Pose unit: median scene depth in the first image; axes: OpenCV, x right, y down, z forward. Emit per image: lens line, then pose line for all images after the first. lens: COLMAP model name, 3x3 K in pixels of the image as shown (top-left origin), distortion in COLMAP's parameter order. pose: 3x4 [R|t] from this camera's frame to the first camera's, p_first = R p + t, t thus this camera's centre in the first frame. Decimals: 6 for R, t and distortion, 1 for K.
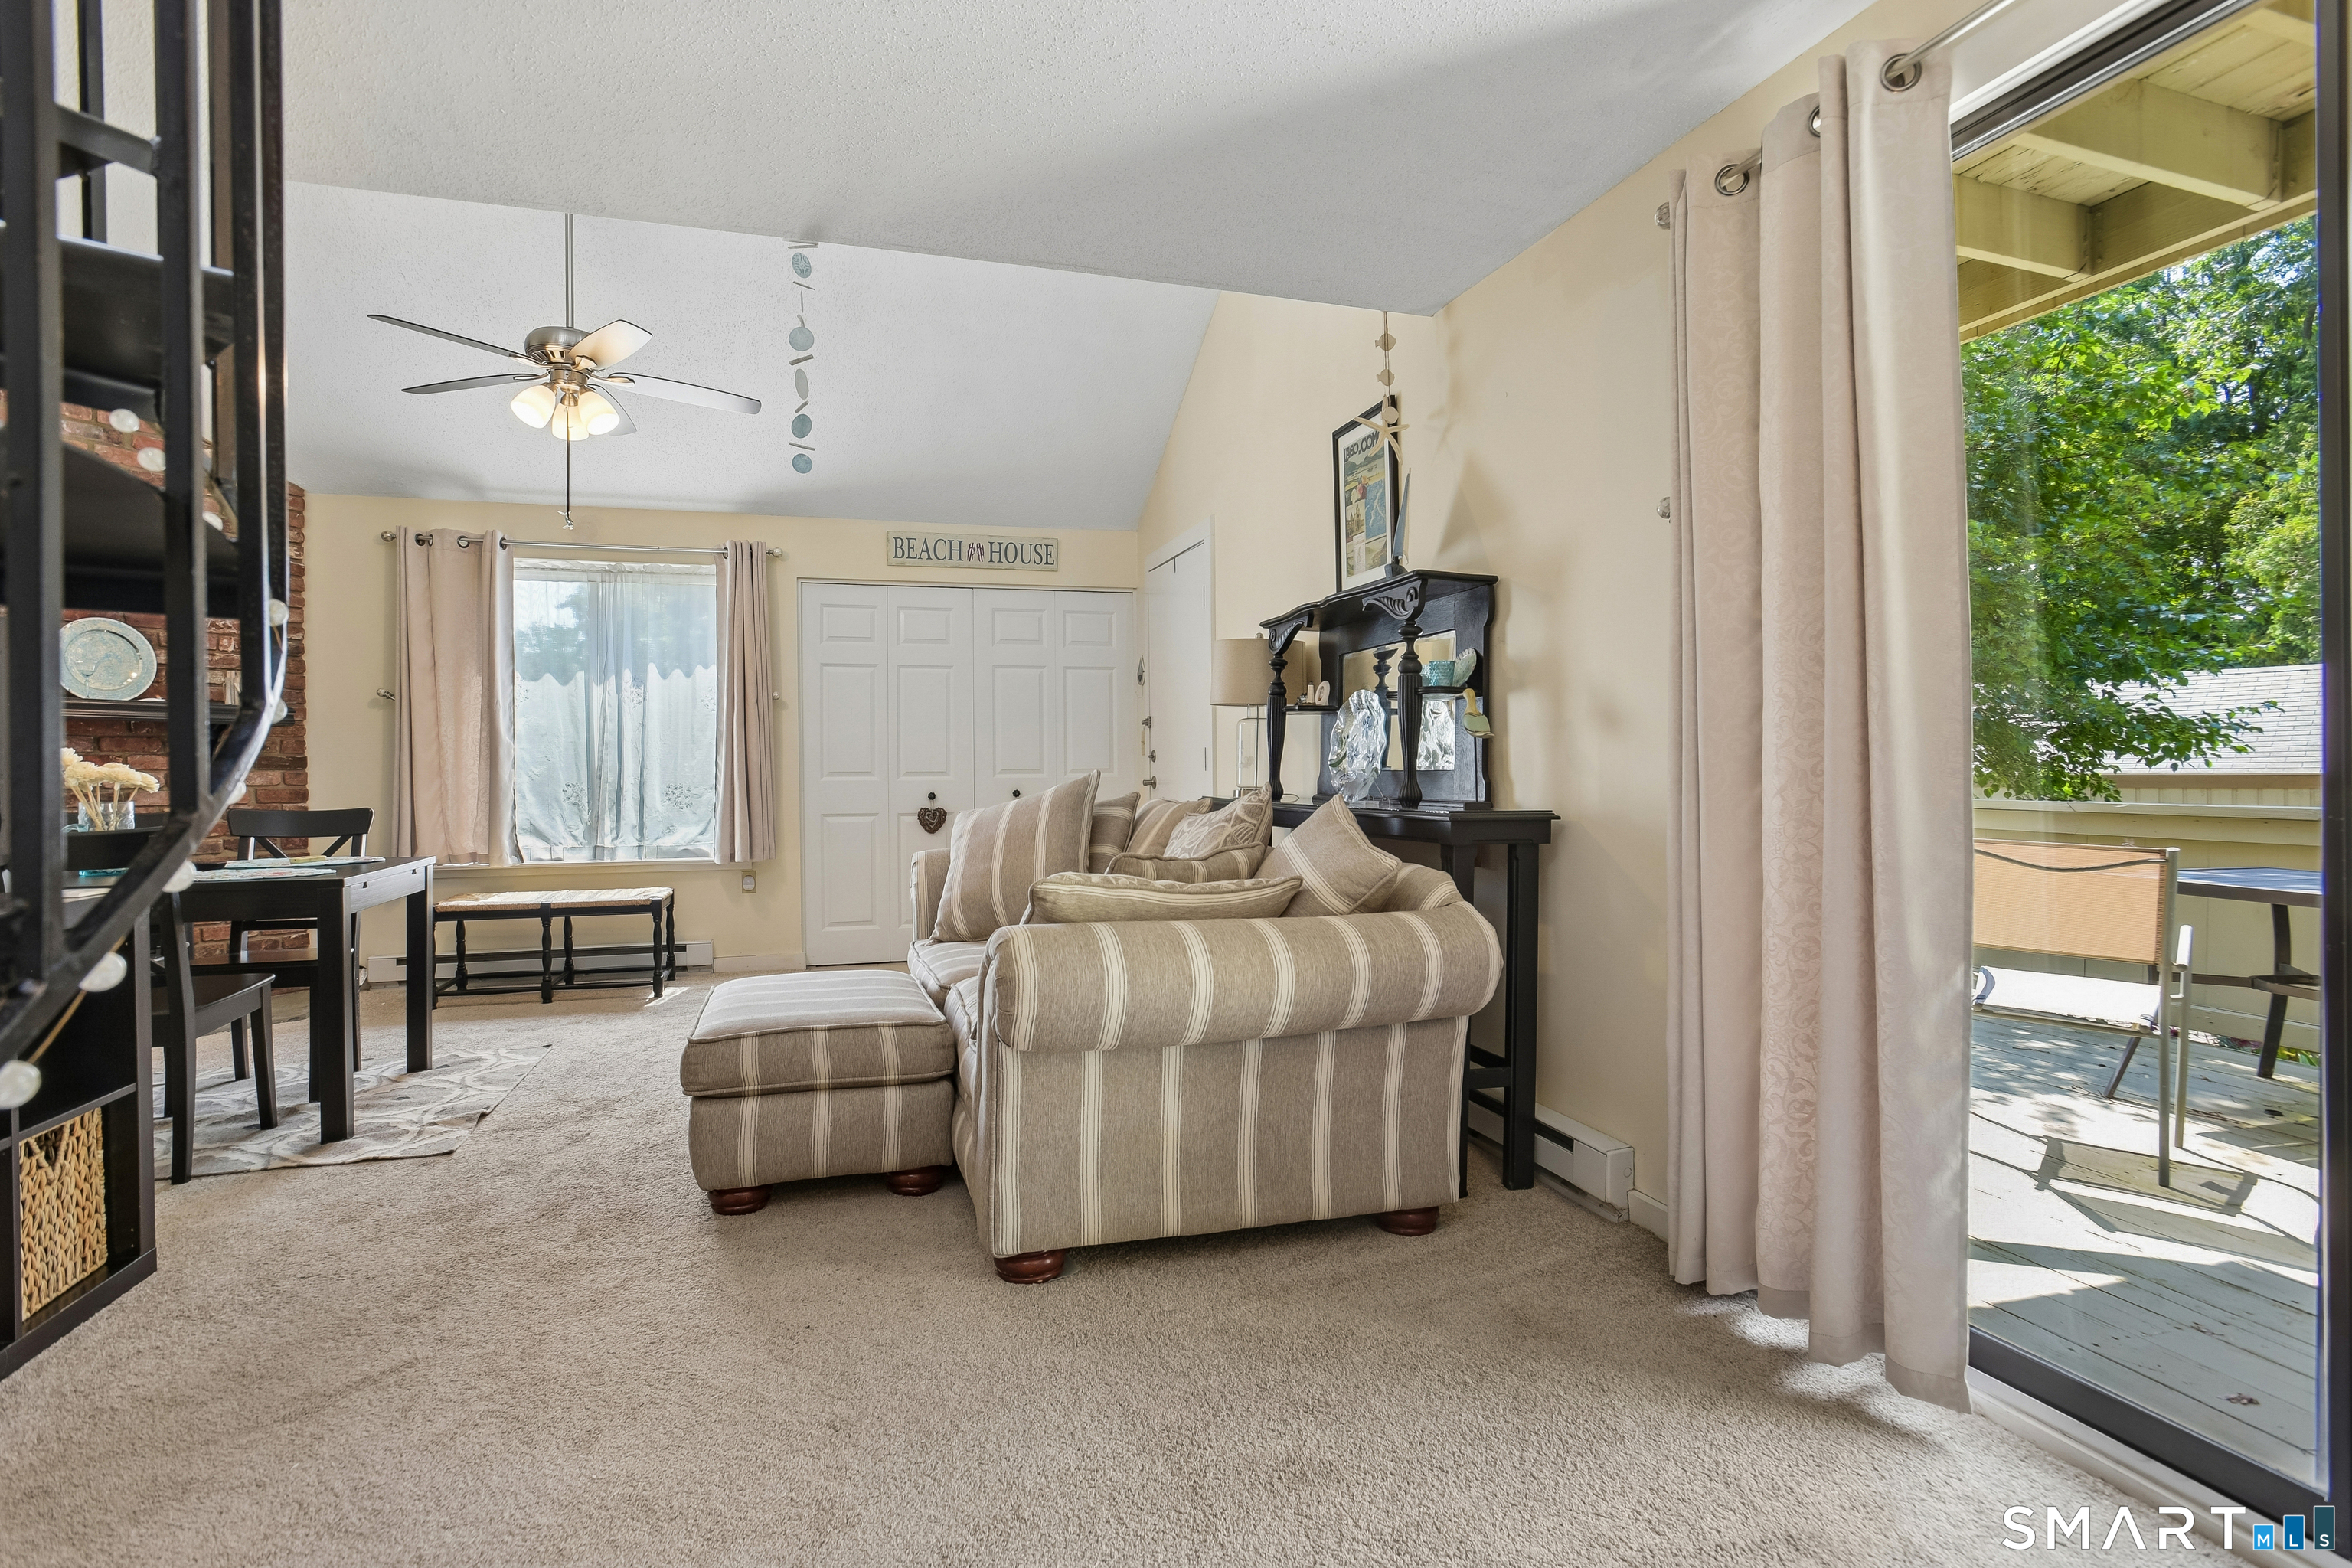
lens RADIAL K [[1170.9, 0, 1169.7], [0, 1170.9, 760.6], [0, 0, 1]] dist [-0.021066, 0.018708]
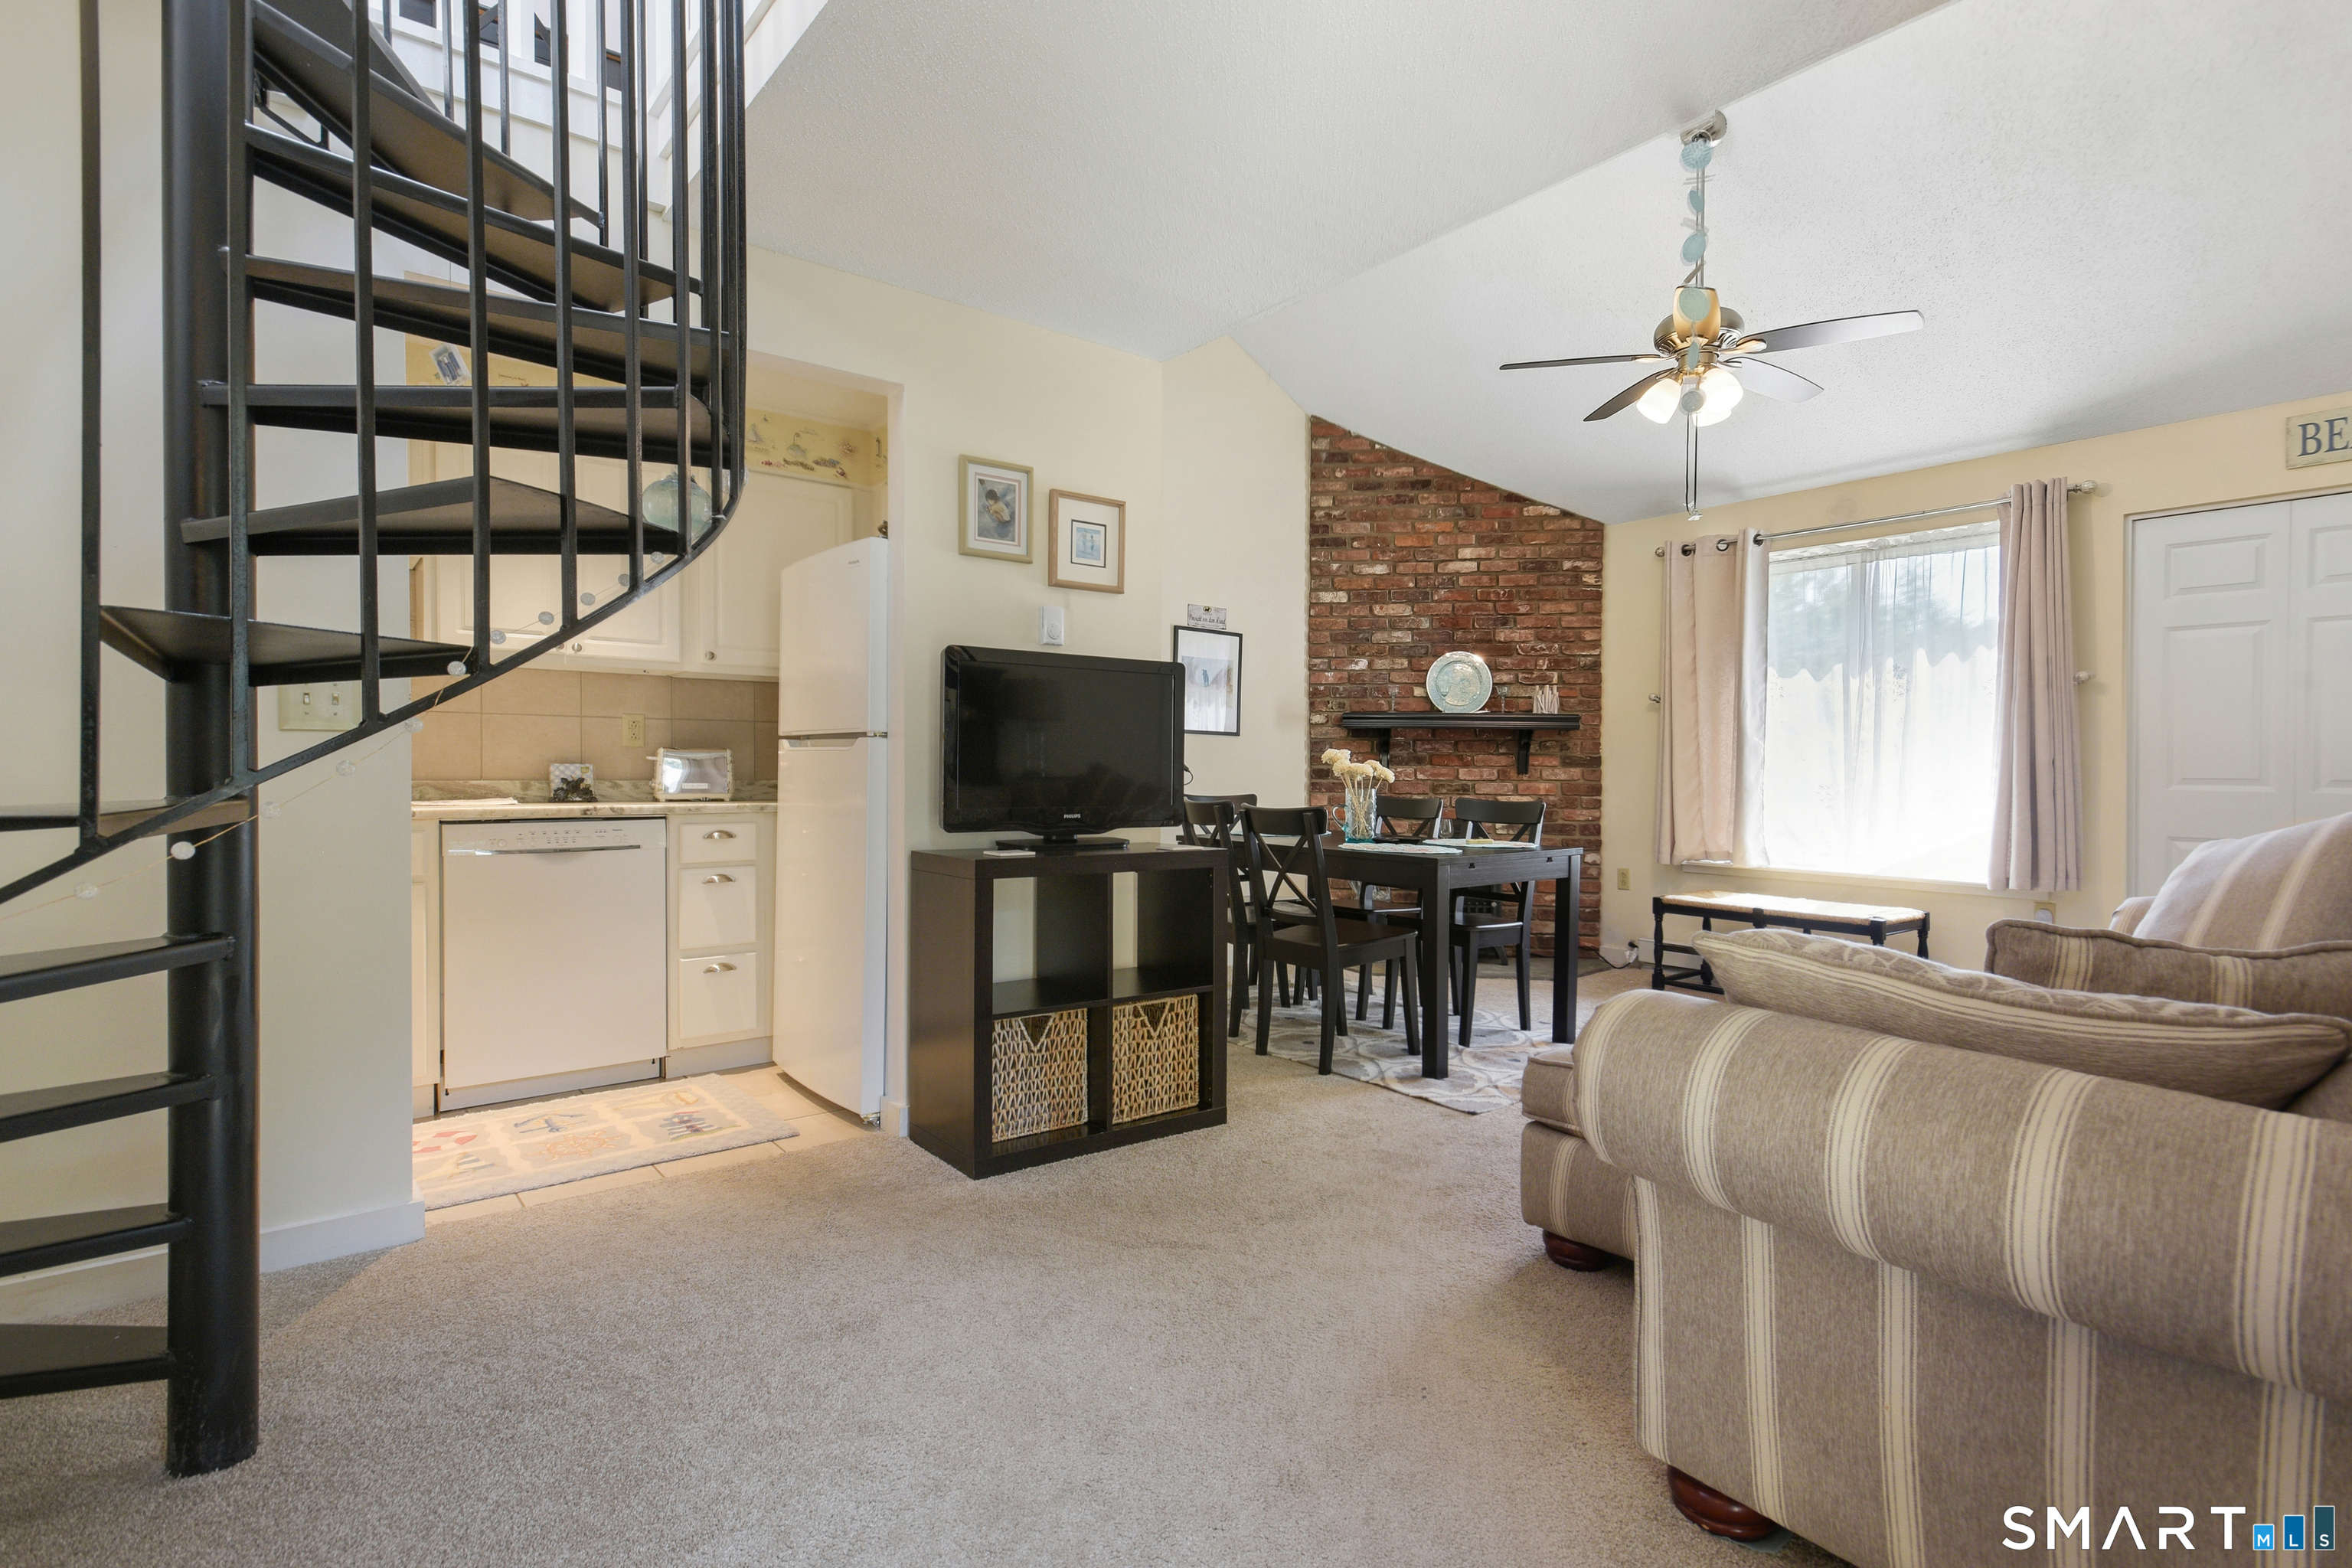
lens RADIAL K [[1150.9, 0, 1177.9], [0, 1150.9, 776.6], [0, 0, 1]] dist [-0.002408, 0.000087]
pose [[0.348750, 0.017122, -0.937059, 0.238684], [-0.004702, 0.999852, 0.016519, -0.000085], [0.937204, -0.001355, 0.348779, 0.280538]]
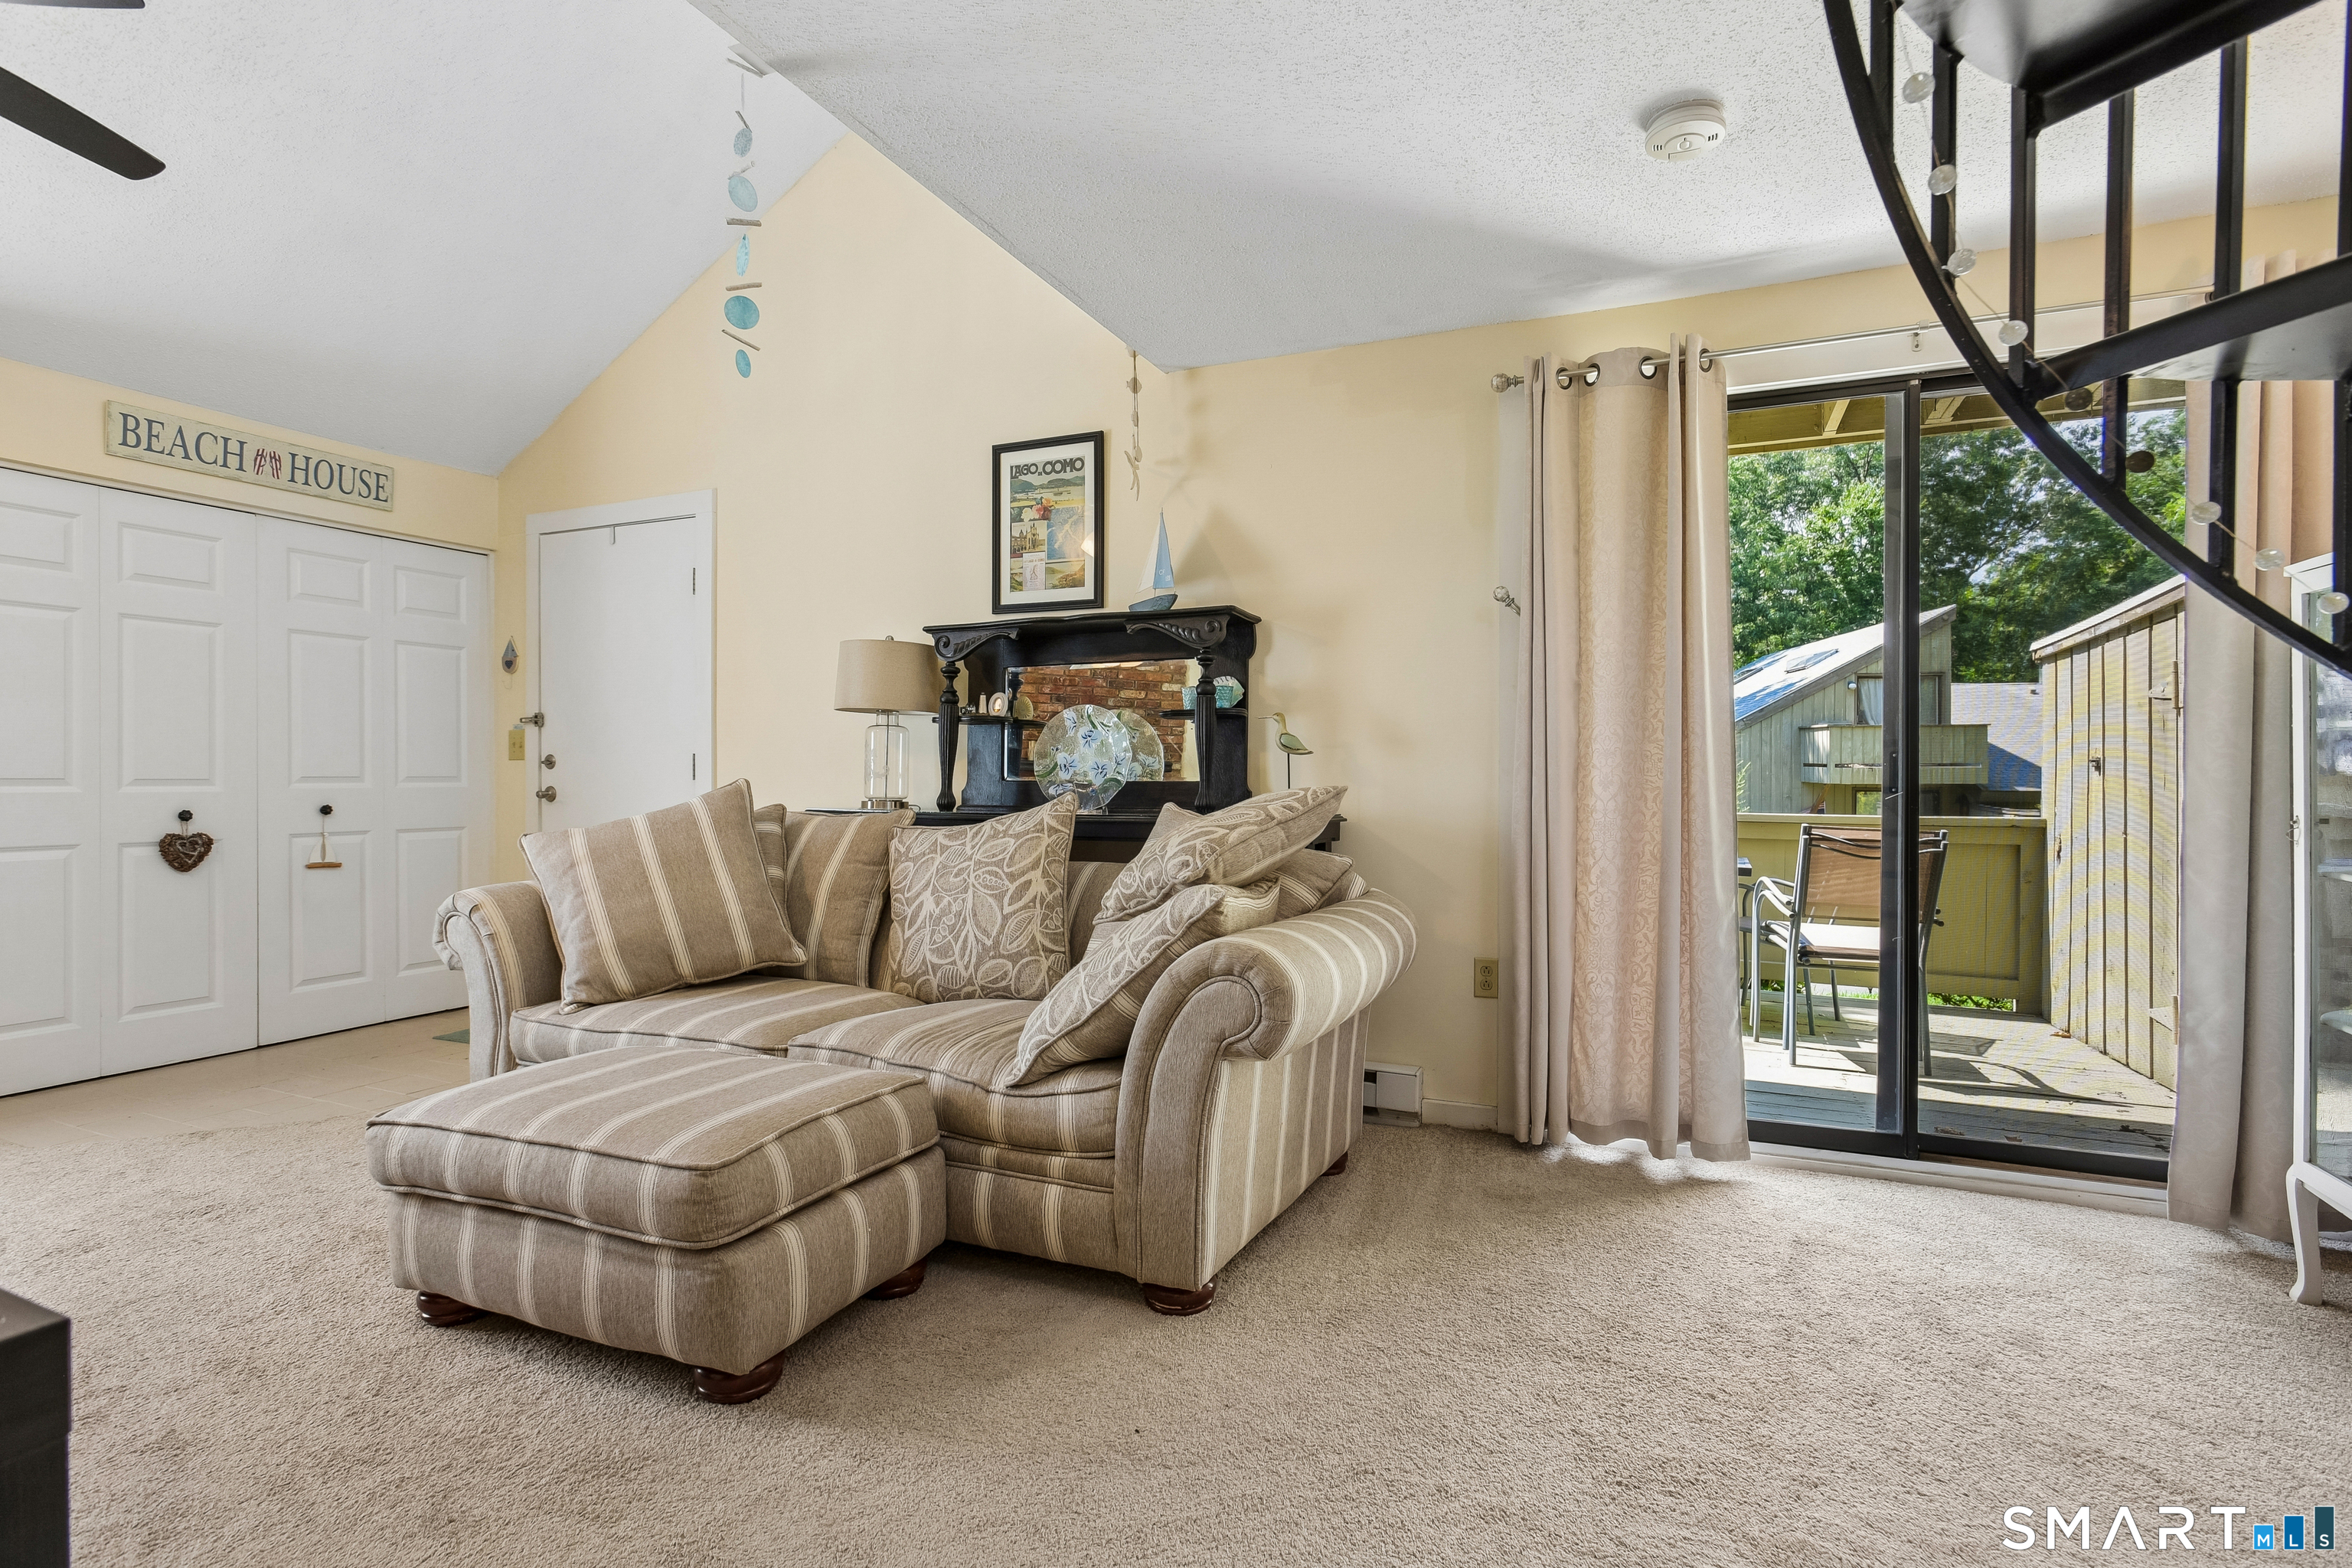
lens RADIAL K [[1122.7, 0, 1176.0], [0, 1122.7, 784.0], [0, 0, 1]] dist [-0.001337, 0.014981]
pose [[0.664809, 0.001010, 0.747013, -0.492873], [-0.009865, 0.999924, 0.007427, 0.002837], [-0.746949, -0.012307, 0.664768, 0.238878]]
